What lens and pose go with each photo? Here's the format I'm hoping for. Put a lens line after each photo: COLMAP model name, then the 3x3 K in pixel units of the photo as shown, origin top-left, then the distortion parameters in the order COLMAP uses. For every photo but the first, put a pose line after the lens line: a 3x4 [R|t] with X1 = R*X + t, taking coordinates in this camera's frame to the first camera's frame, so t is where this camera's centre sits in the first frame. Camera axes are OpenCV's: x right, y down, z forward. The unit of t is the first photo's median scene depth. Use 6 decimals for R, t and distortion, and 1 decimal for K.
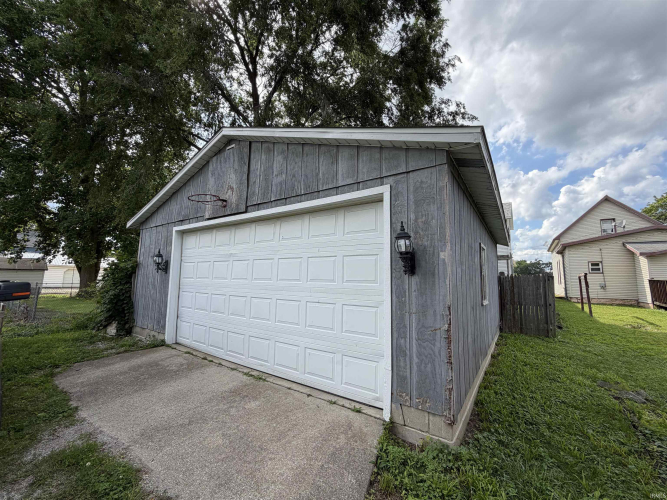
lens RADIAL K [[263.2, 0, 332.2], [0, 263.2, 249.5], [0, 0, 1]] dist [-0.002950, 0.000119]
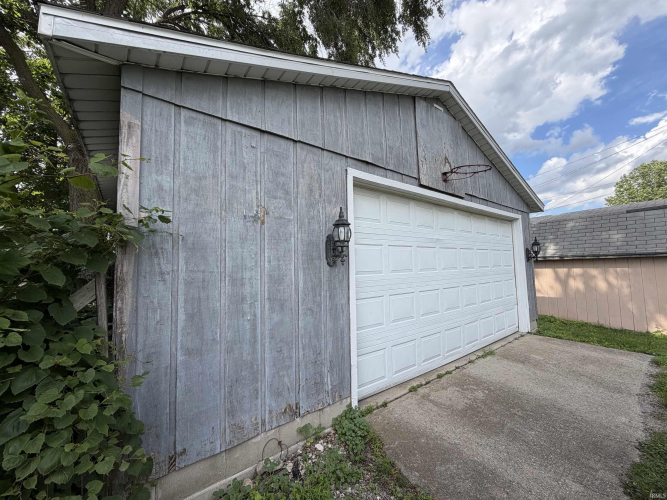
lens RADIAL K [[263.2, 0, 331.2], [0, 263.2, 248.6], [0, 0, 1]] dist [-0.002950, 0.000119]
pose [[0.311660, 0.022640, 0.949924, -1.633250], [-0.095933, 0.995358, 0.007752, 0.093123], [-0.945339, -0.093545, 0.312385, 1.364588]]
